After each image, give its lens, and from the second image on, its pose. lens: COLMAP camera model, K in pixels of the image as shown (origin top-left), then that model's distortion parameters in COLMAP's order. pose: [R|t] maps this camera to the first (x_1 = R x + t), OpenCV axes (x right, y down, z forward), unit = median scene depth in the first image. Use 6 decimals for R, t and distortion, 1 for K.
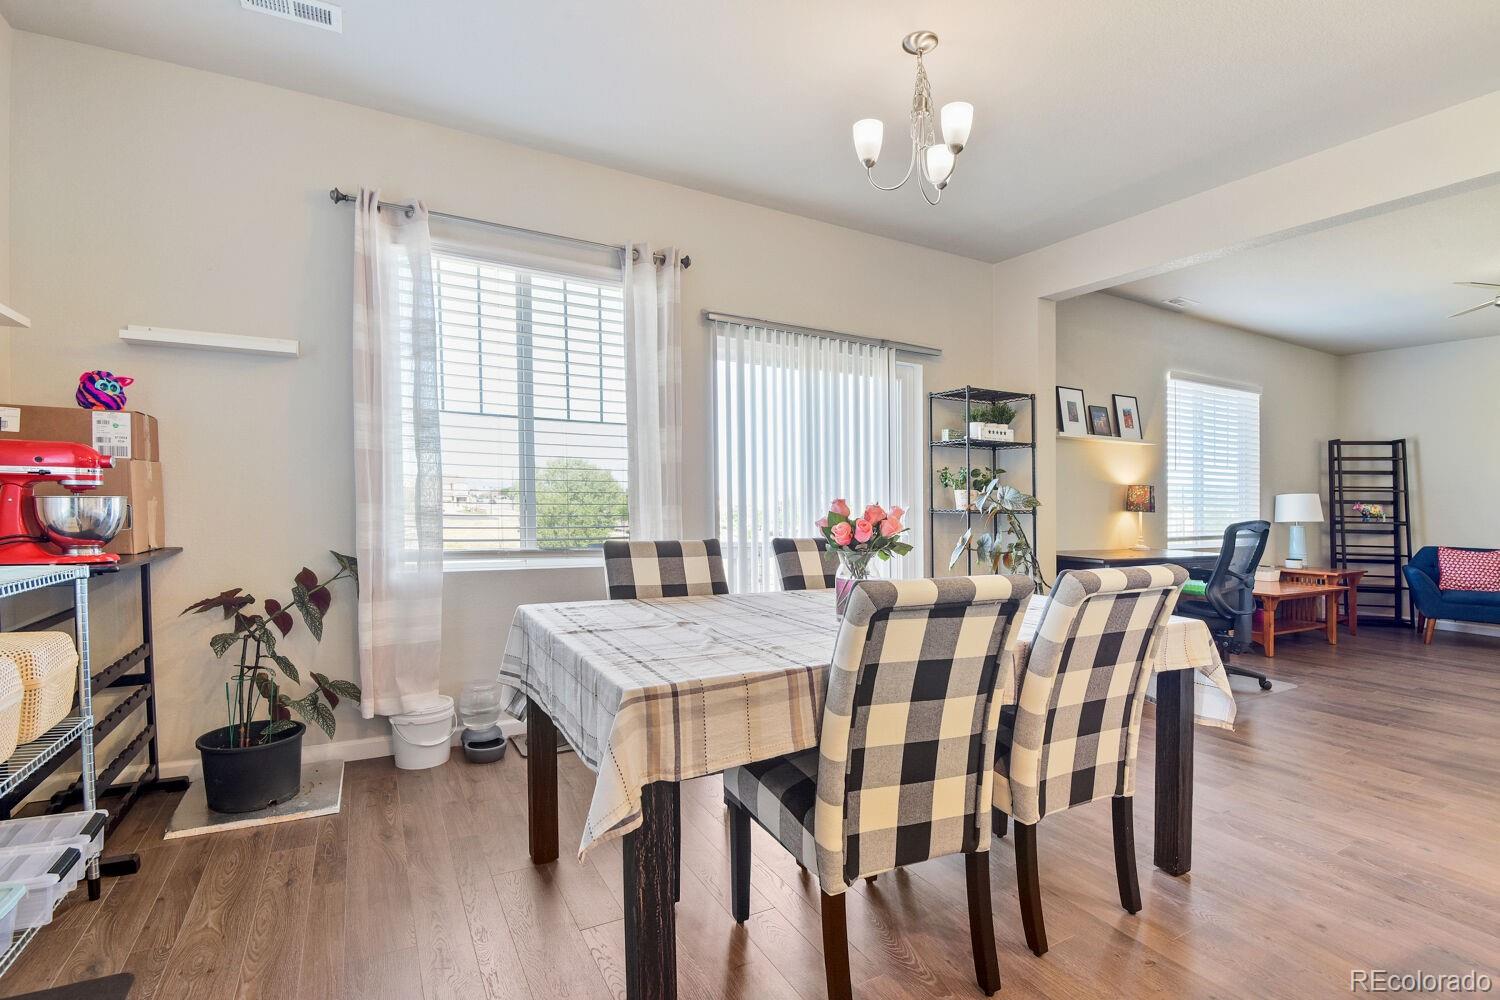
lens RADIAL K [[693.3, 0, 732.2], [0, 693.3, 494.6], [0, 0, 1]] dist [0.032658, -0.027362]
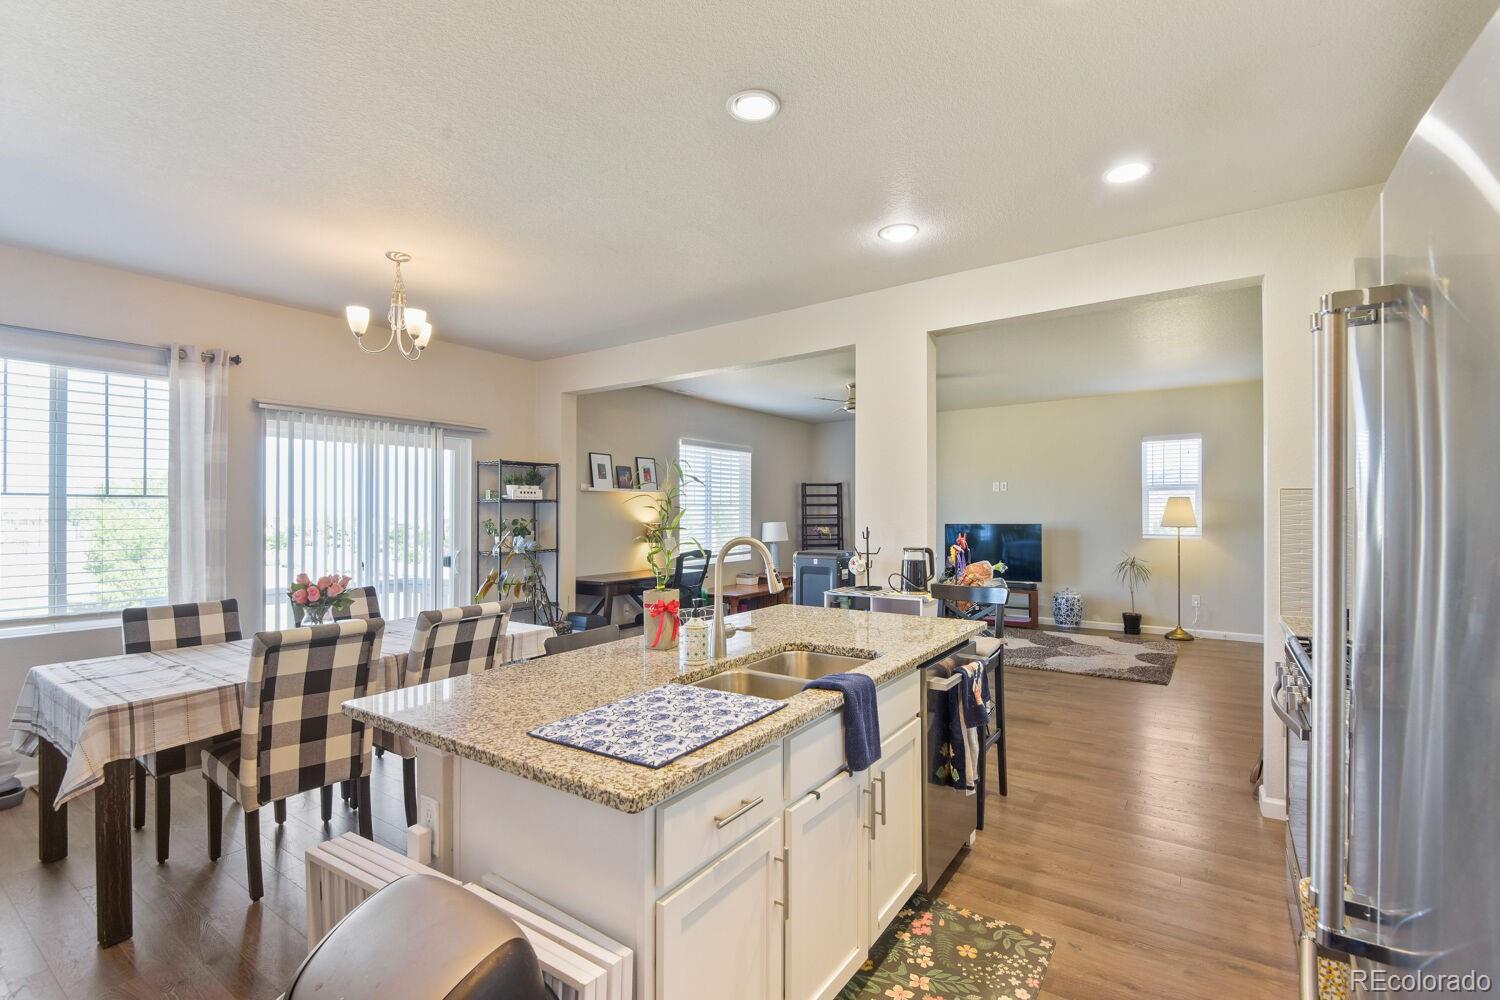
lens RADIAL K [[687.3, 0, 757.9], [0, 687.3, 472.7], [0, 0, 1]] dist [-0.049822, 0.009552]
pose [[0.880410, 0.000519, 0.474212, 0.182781], [0.025454, 0.998506, -0.048350, -0.064276], [-0.473529, 0.054638, 0.879082, -0.433170]]
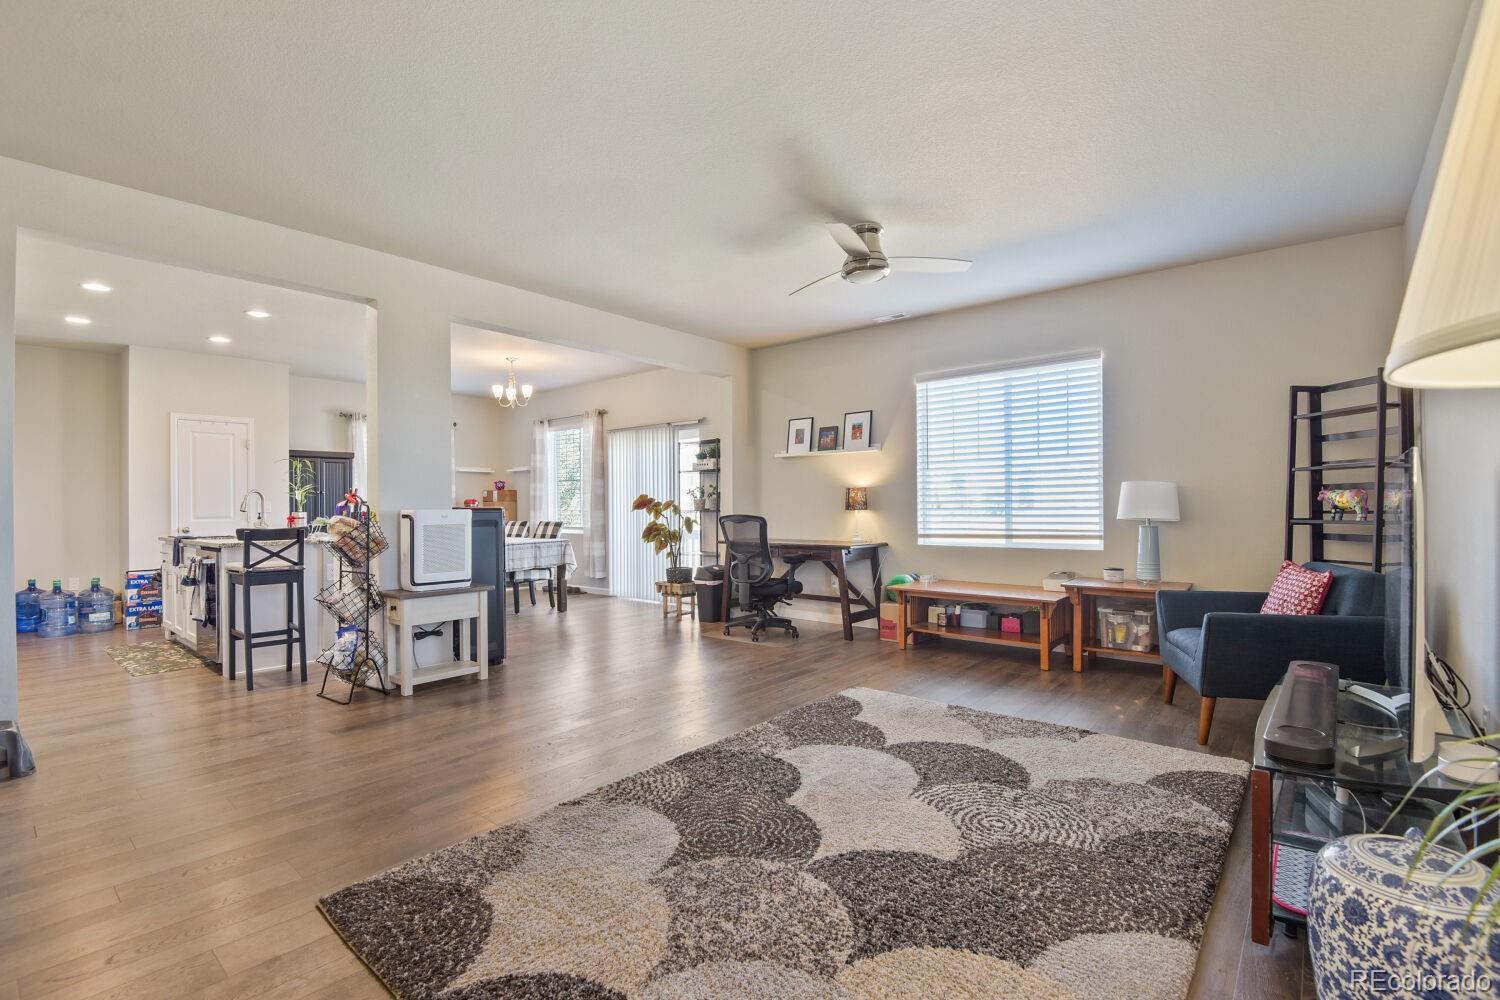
lens RADIAL K [[693.3, 0, 732.2], [0, 693.3, 494.6], [0, 0, 1]] dist [0.032658, -0.027362]
pose [[0.347040, -0.042447, -0.936889, 2.407969], [0.018276, 0.999092, -0.038496, 0.057808], [0.937672, -0.003763, 0.347500, 0.610315]]
